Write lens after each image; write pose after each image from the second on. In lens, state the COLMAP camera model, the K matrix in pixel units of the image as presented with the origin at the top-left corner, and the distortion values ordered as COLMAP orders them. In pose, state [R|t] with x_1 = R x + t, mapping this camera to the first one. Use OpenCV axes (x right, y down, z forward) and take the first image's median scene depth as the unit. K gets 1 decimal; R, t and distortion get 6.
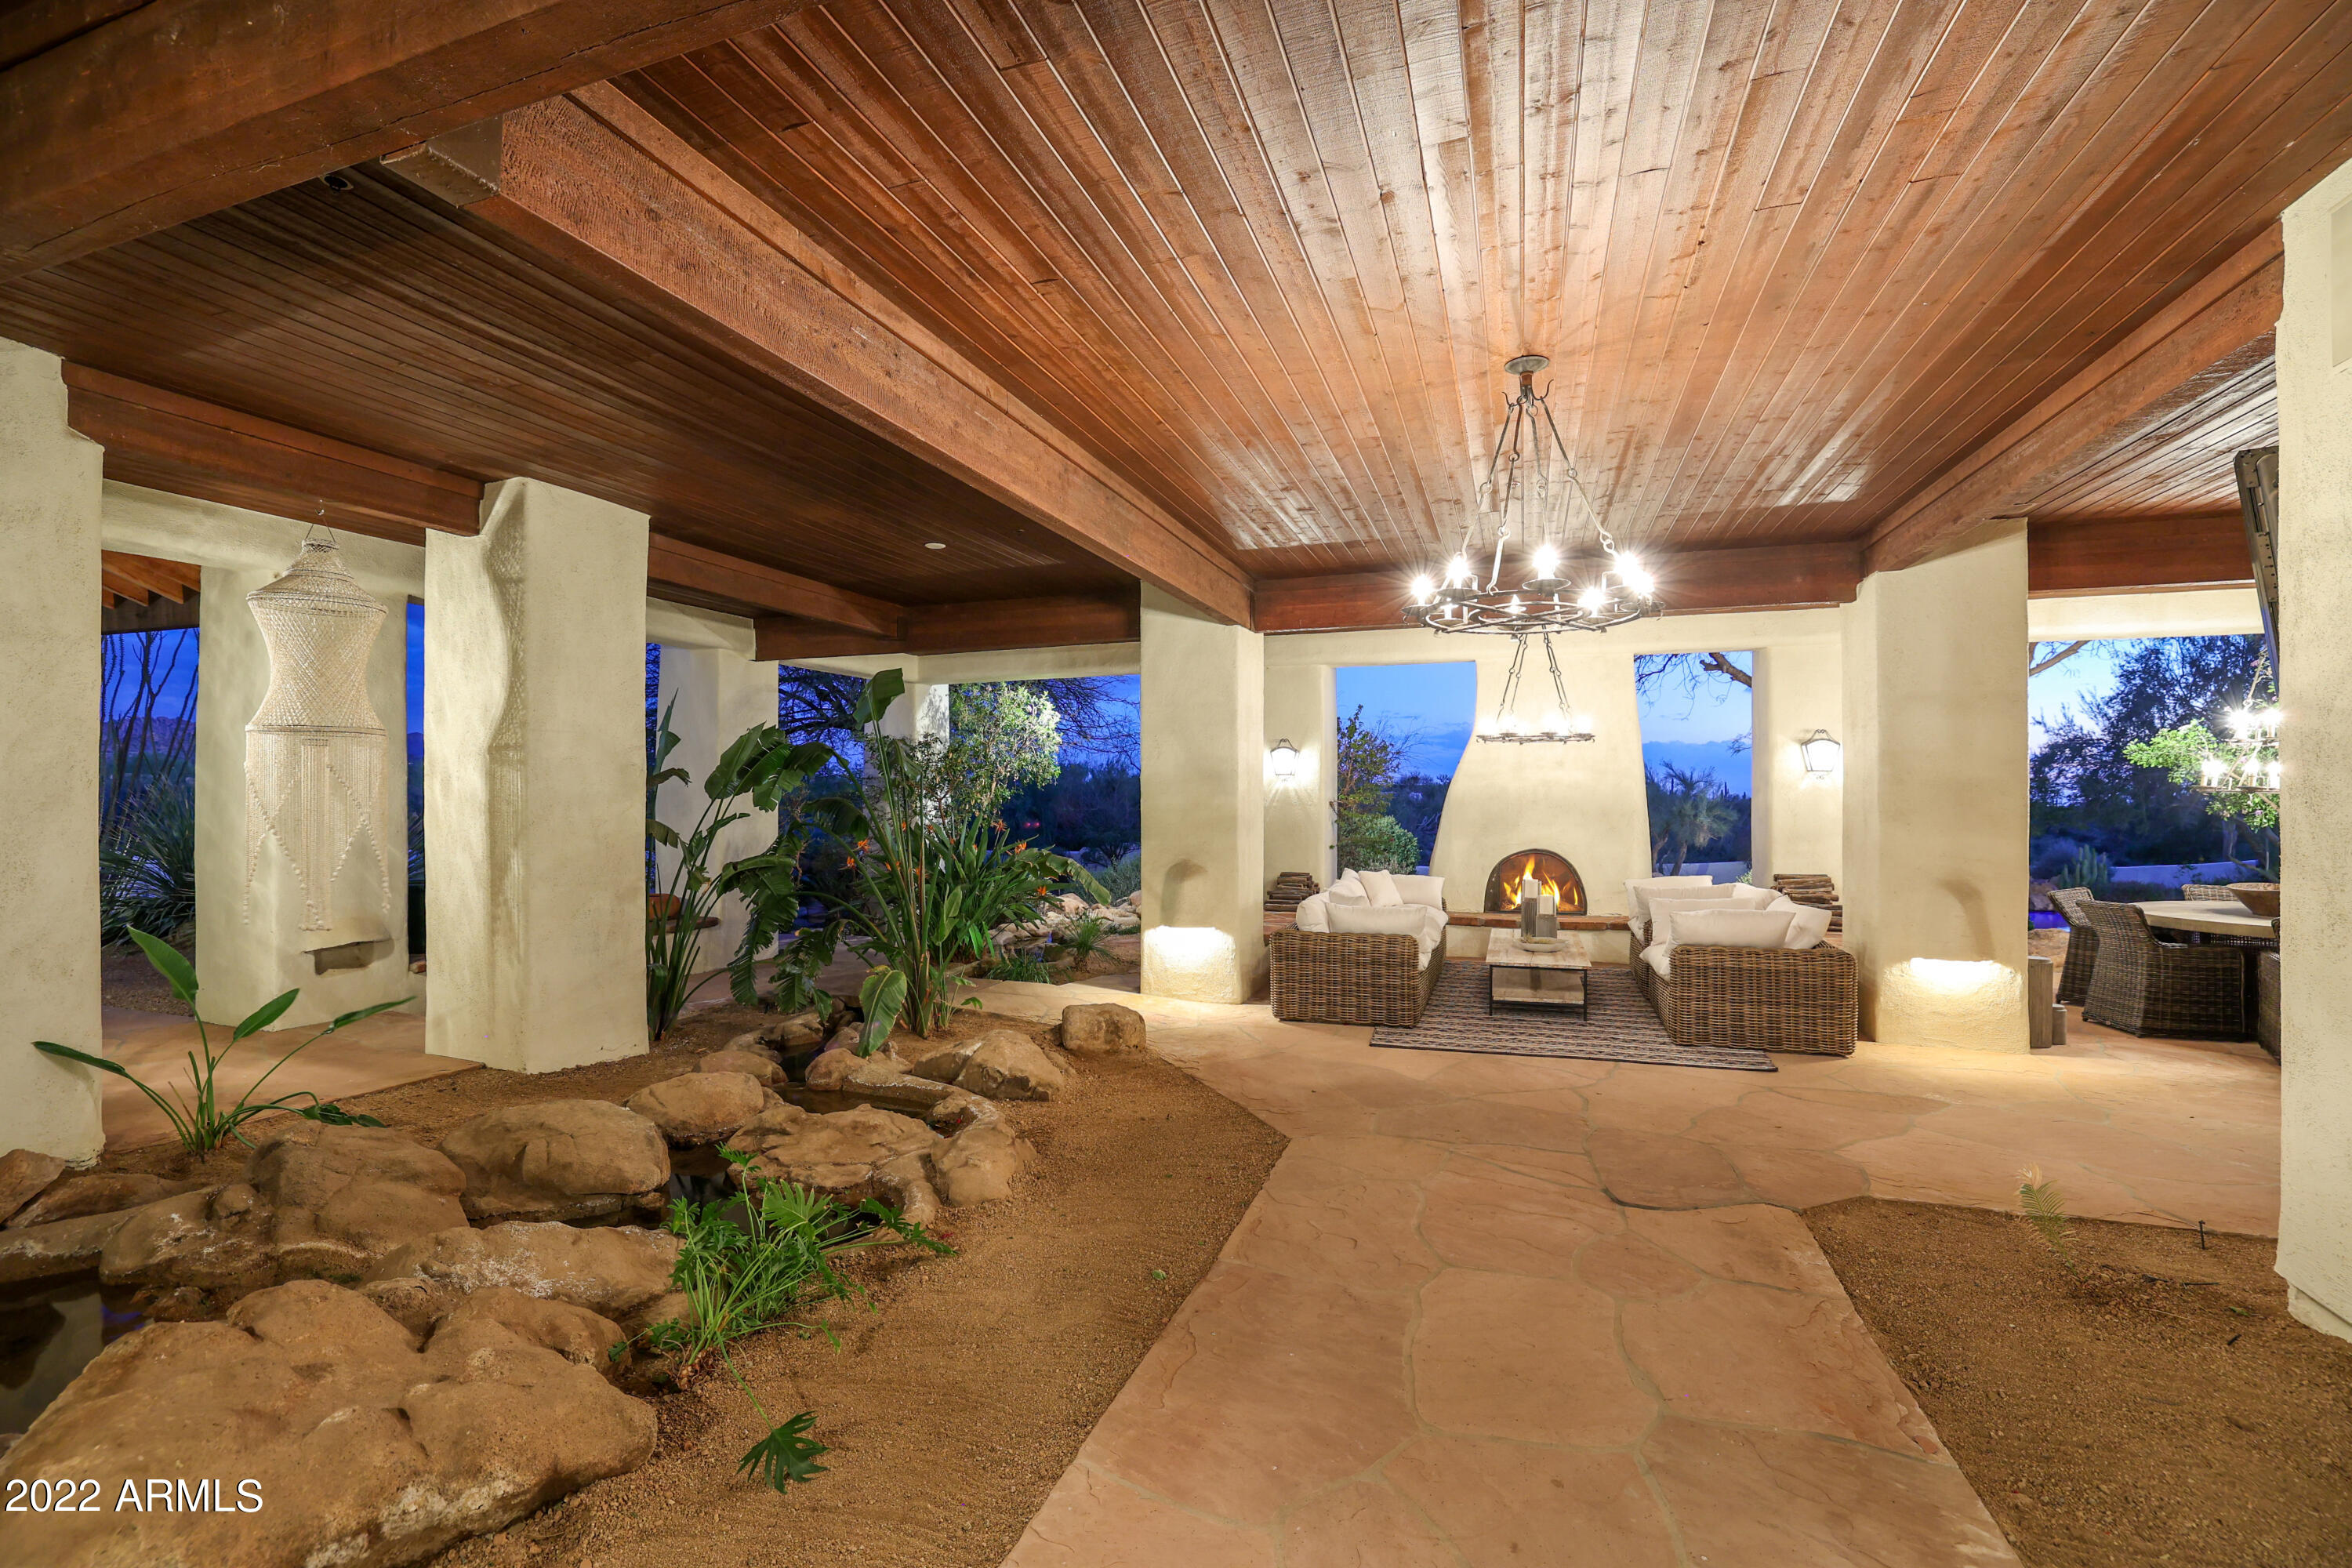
lens RADIAL K [[1014.9, 0, 1183.3], [0, 1014.9, 794.6], [0, 0, 1]] dist [-0.042843, 0.013656]
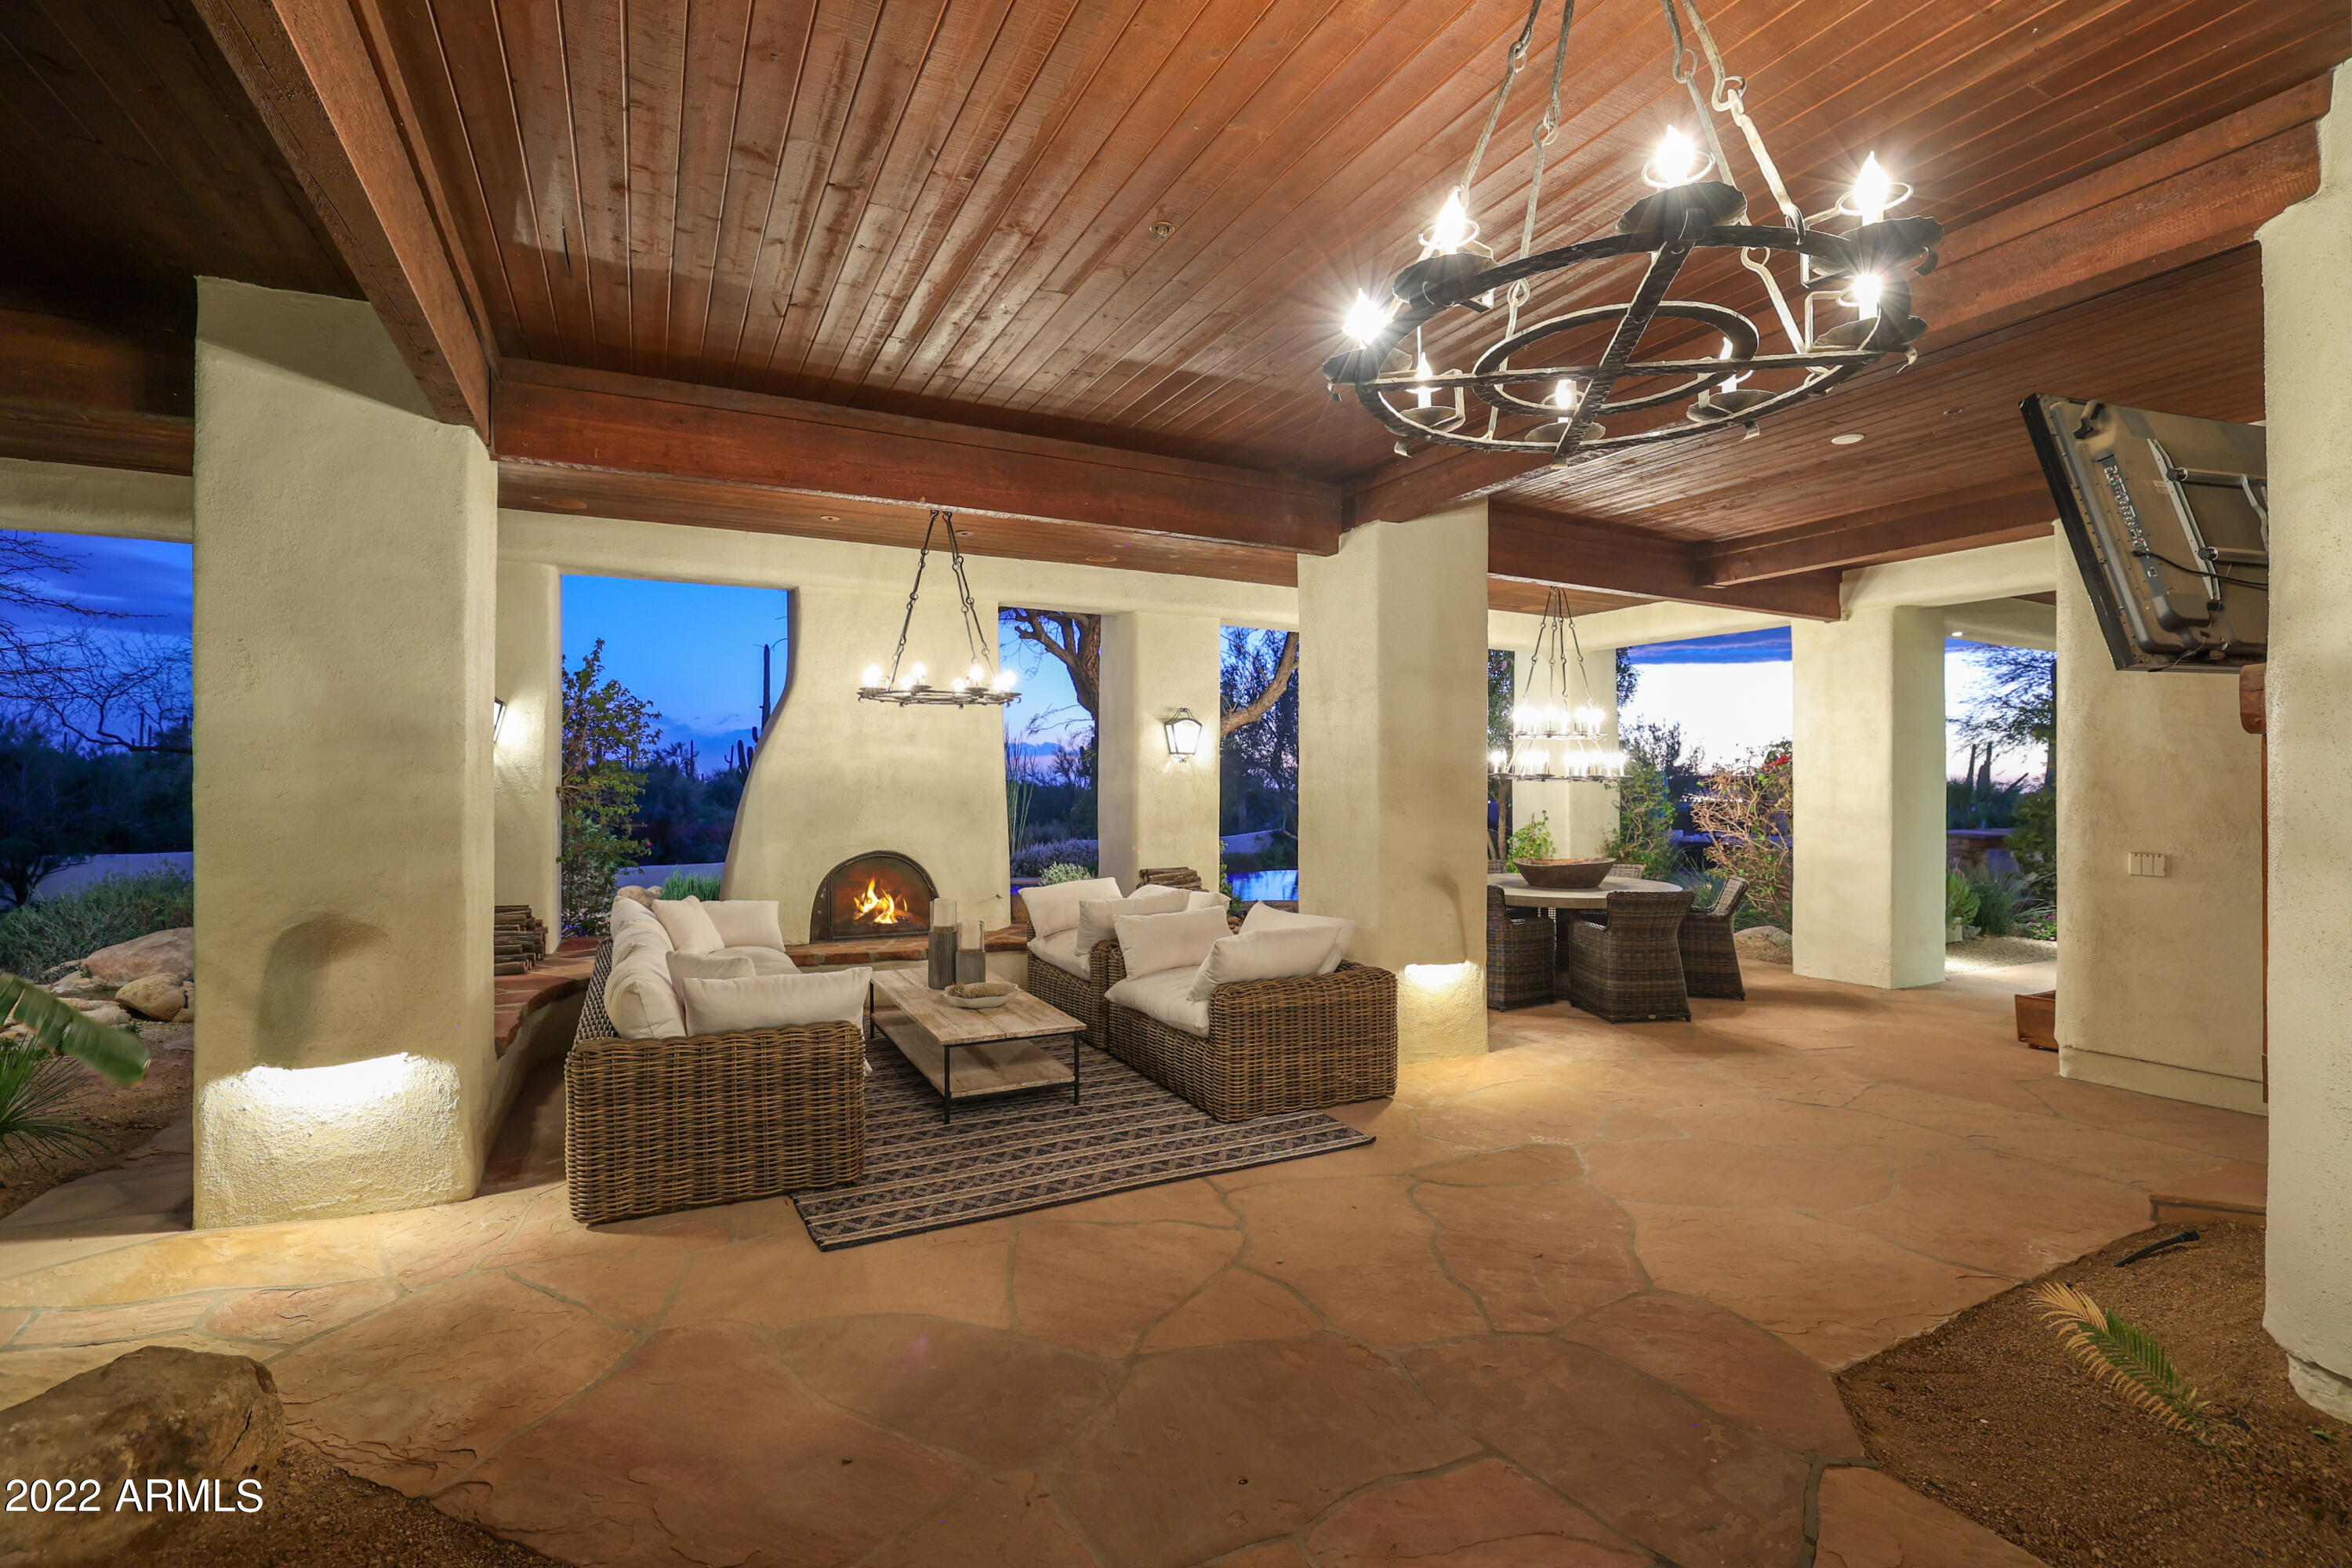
lens RADIAL K [[1014.9, 0, 1135.5], [0, 1014.9, 787.2], [0, 0, 1]] dist [-0.042843, 0.013656]
pose [[0.706140, 0.000455, 0.708073, -0.065325], [-0.005305, 0.999975, 0.004648, 0.003093], [-0.708053, -0.007039, 0.706124, 0.481130]]
